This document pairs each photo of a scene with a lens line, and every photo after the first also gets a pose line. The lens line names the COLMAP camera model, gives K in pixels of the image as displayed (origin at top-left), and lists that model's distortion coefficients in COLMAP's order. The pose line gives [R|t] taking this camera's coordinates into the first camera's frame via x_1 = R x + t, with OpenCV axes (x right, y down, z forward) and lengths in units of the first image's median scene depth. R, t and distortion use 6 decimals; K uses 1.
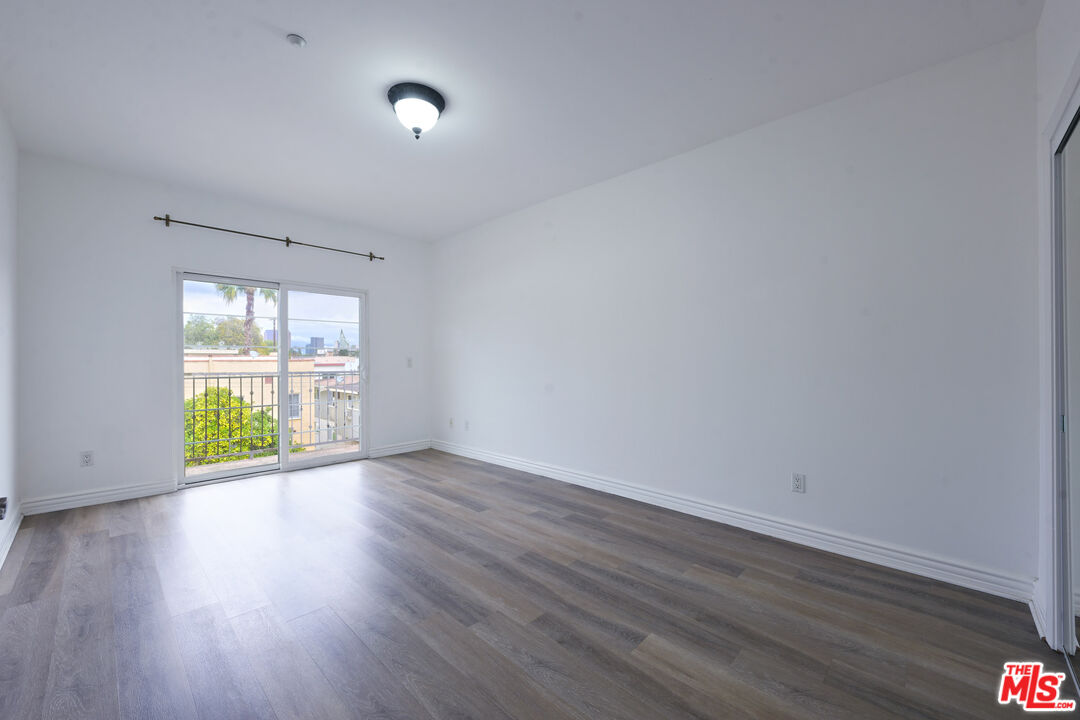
lens RADIAL K [[426.5, 0, 534.5], [0, 426.5, 360.1], [0, 0, 1]] dist [0.001540, 0.000583]
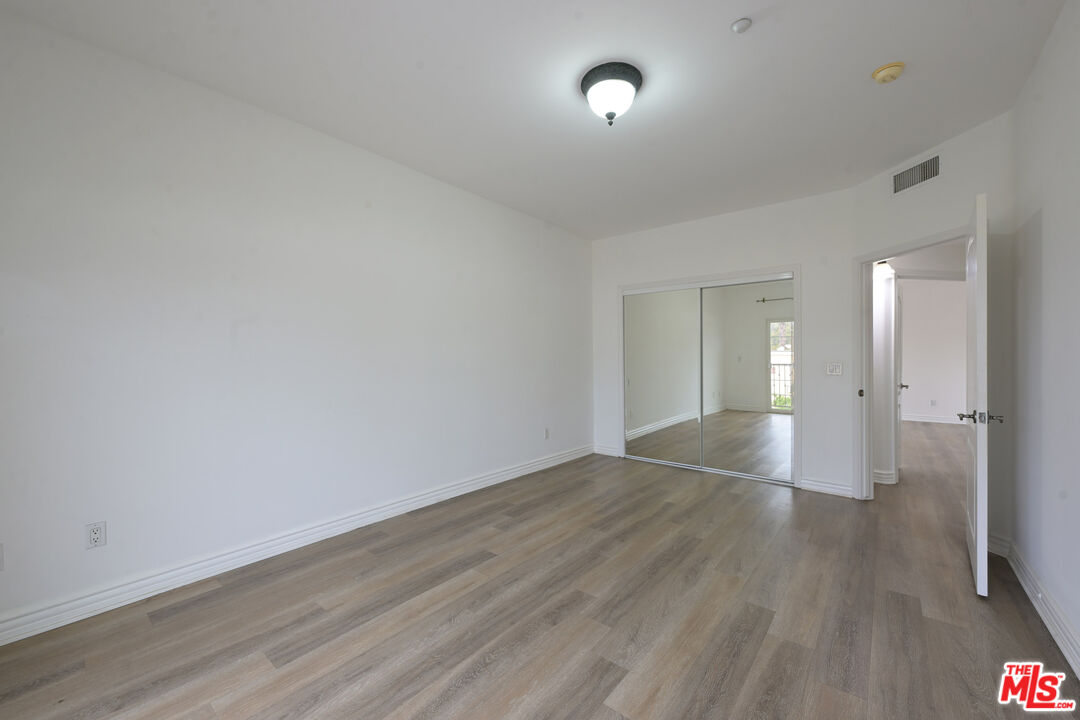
lens RADIAL K [[426.5, 0, 534.5], [0, 426.5, 360.1], [0, 0, 1]] dist [0.001540, 0.000583]
pose [[-0.080508, 0.003045, 0.996749, -1.002957], [0.008529, 0.999961, -0.002366, -0.009590], [-0.996718, 0.008311, -0.080530, 1.058862]]
